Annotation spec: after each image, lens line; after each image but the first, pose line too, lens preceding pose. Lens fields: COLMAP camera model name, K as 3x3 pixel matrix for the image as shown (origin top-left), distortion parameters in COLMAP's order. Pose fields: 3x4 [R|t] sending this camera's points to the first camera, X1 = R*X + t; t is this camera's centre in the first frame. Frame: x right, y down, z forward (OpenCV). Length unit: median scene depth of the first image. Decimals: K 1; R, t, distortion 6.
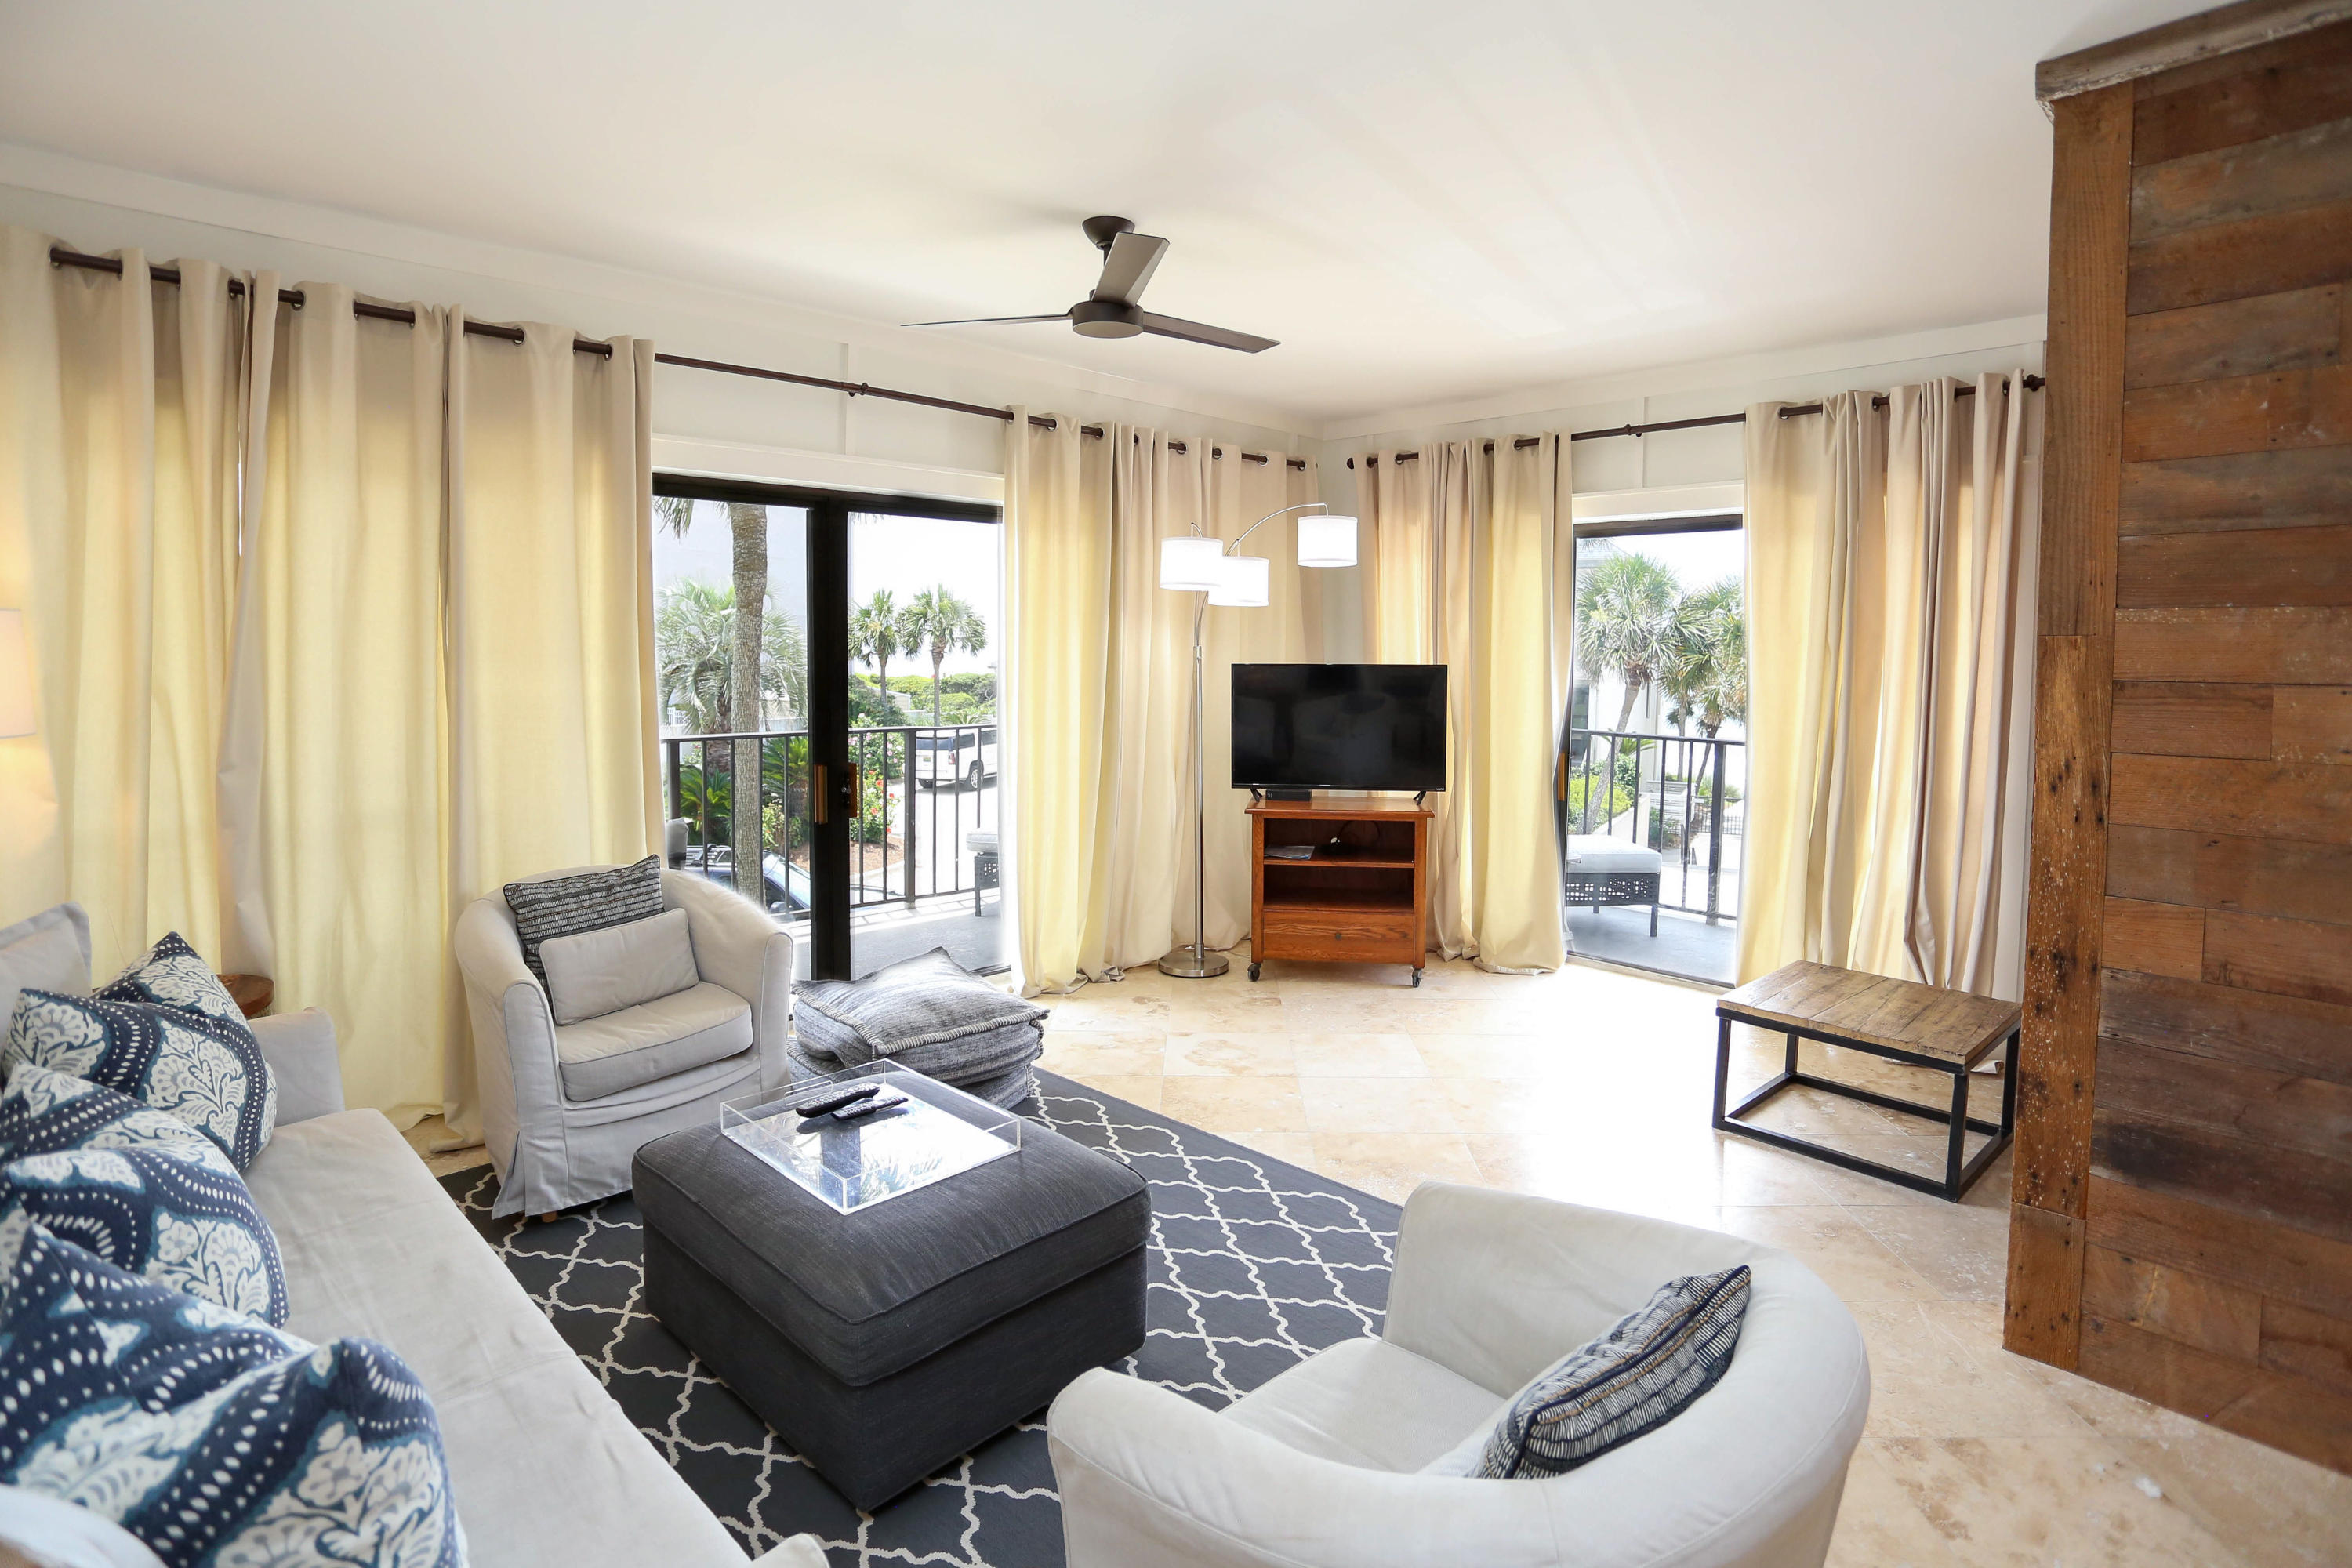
lens RADIAL K [[1183.2, 0, 1176.6], [0, 1183.2, 722.0], [0, 0, 1]] dist [-0.087145, 0.036846]
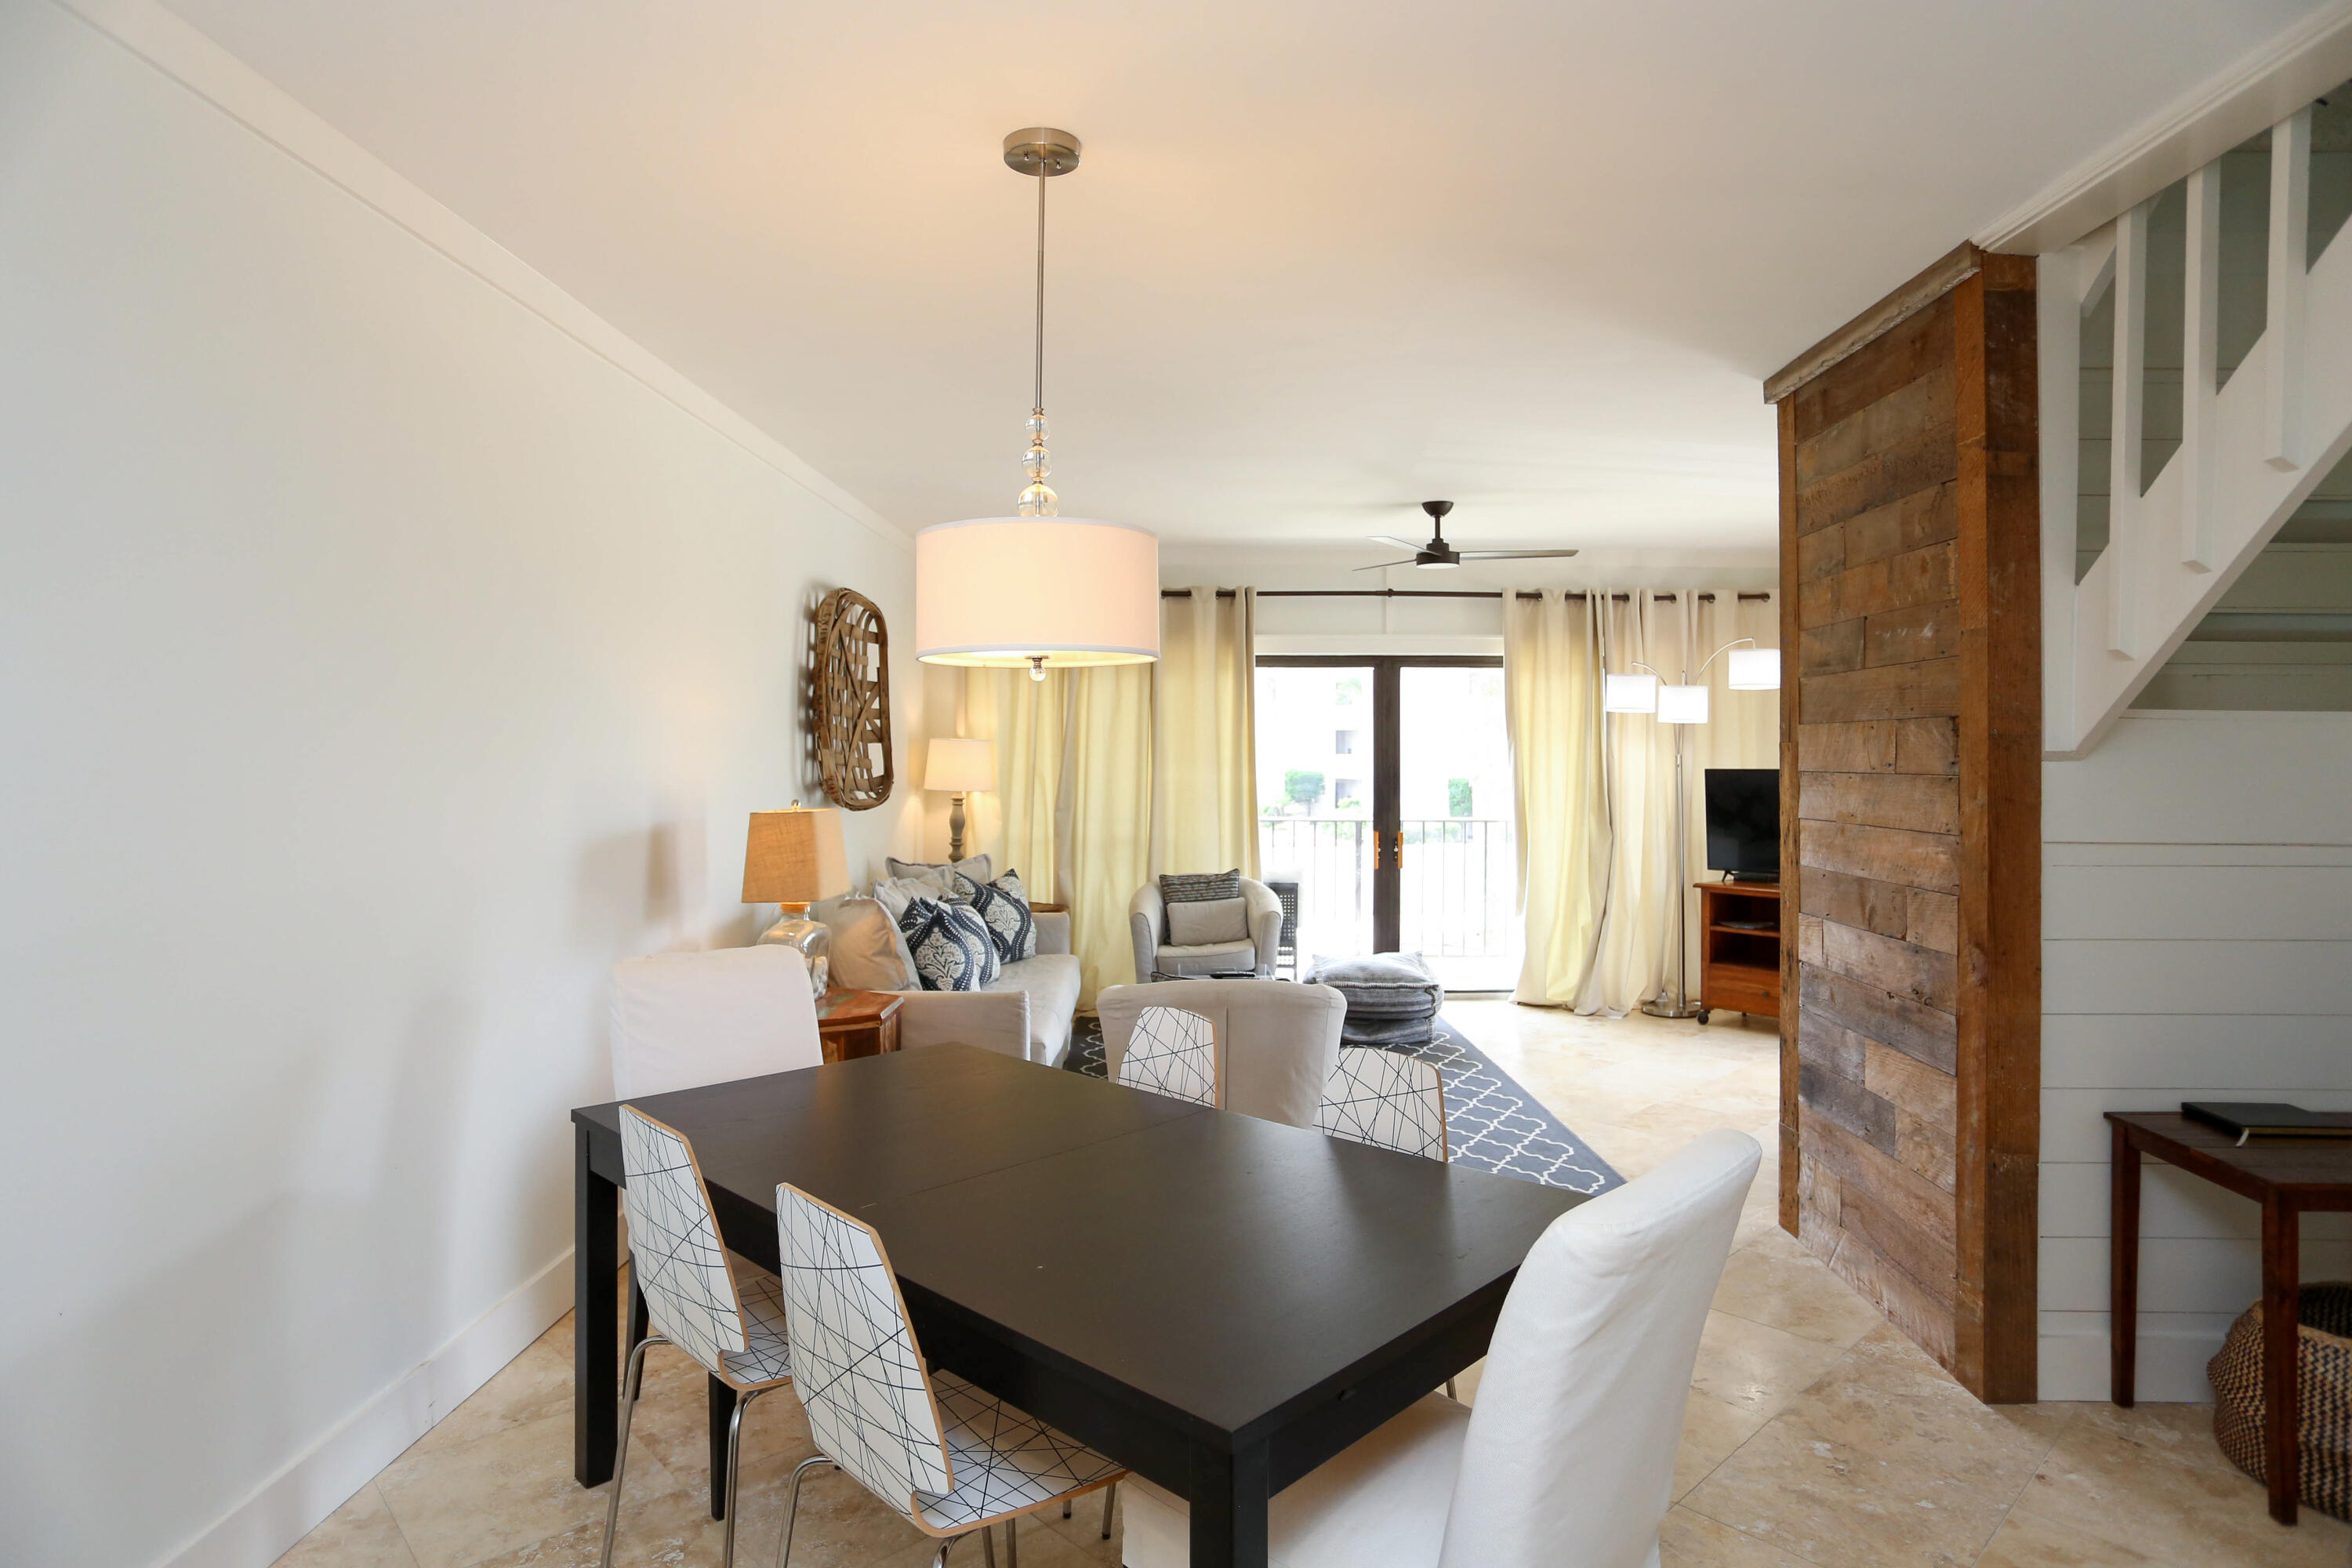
lens RADIAL K [[1315.4, 0, 1166.2], [0, 1315.4, 745.6], [0, 0, 1]] dist [-0.079579, 0.043585]
pose [[0.696873, -0.008541, -0.717144, 1.126889], [-0.043341, 0.997600, -0.053997, 0.044685], [0.715884, 0.068711, 0.694830, -0.626667]]
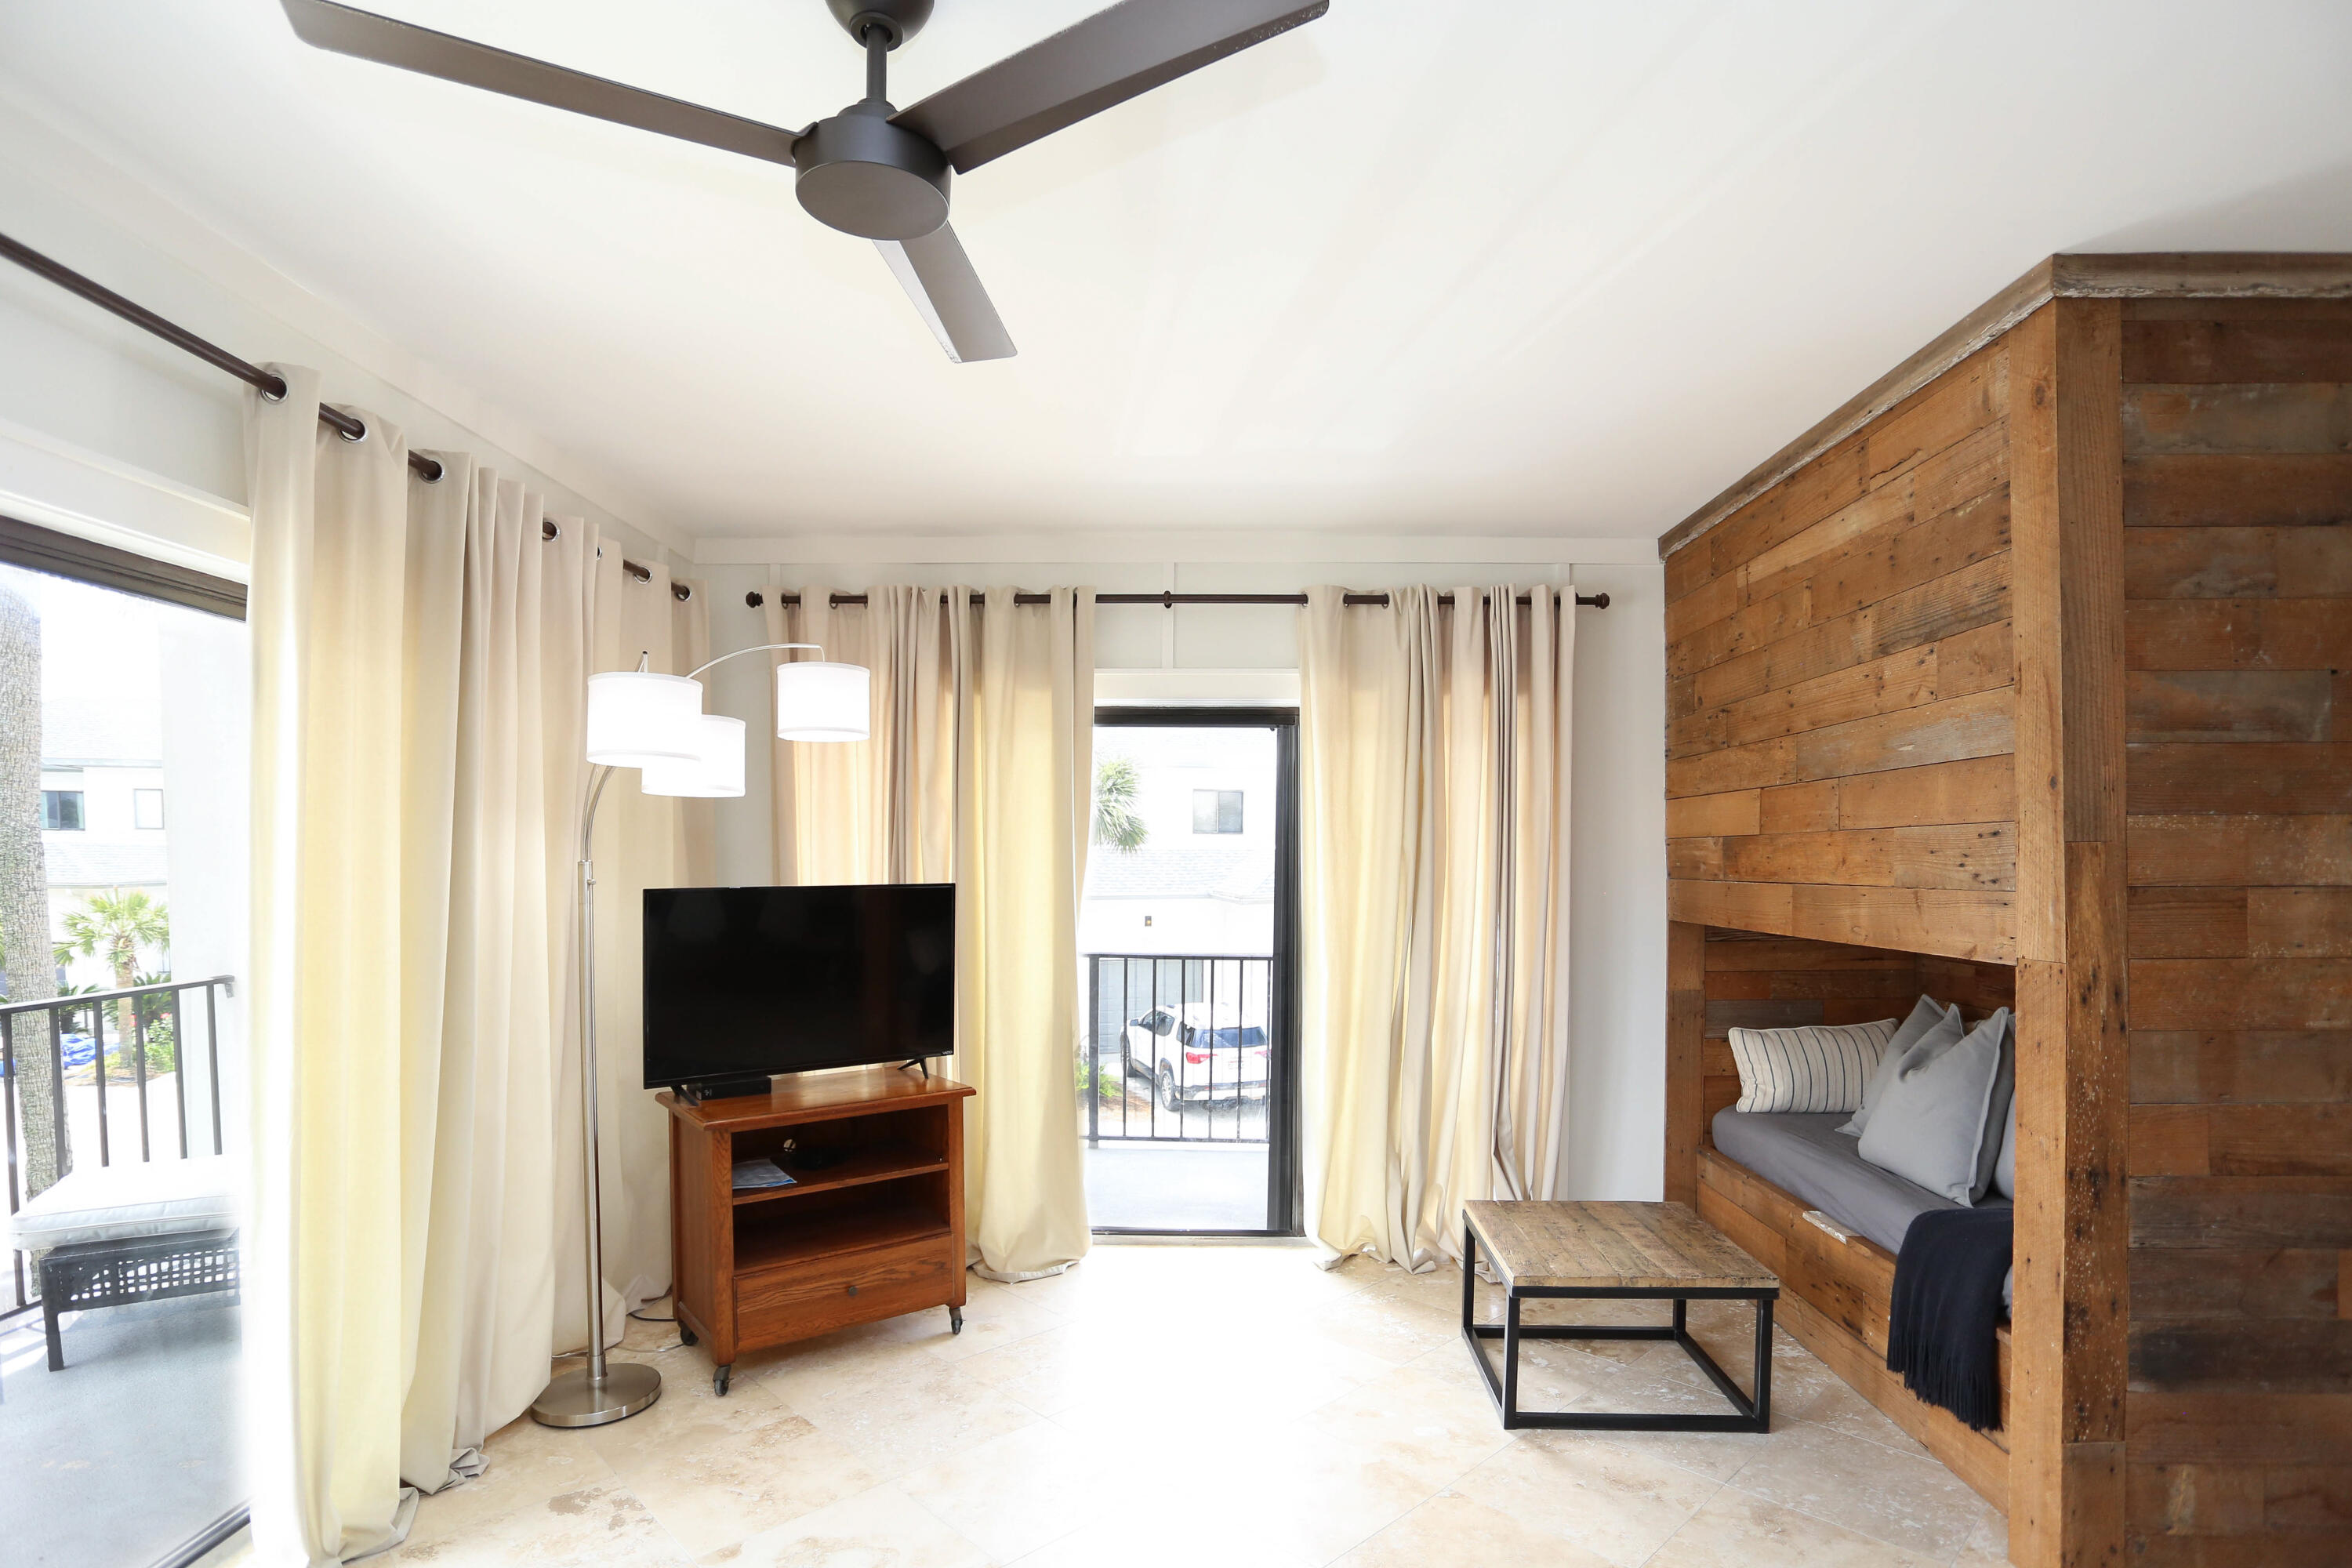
lens RADIAL K [[1183.2, 0, 1236.2], [0, 1183.2, 856.1], [0, 0, 1]] dist [-0.078918, 0.038277]
pose [[0.691664, -0.009521, 0.722157, -0.321395], [0.052708, 0.997912, -0.037326, -0.049099], [-0.720294, 0.063881, 0.690722, 0.634317]]
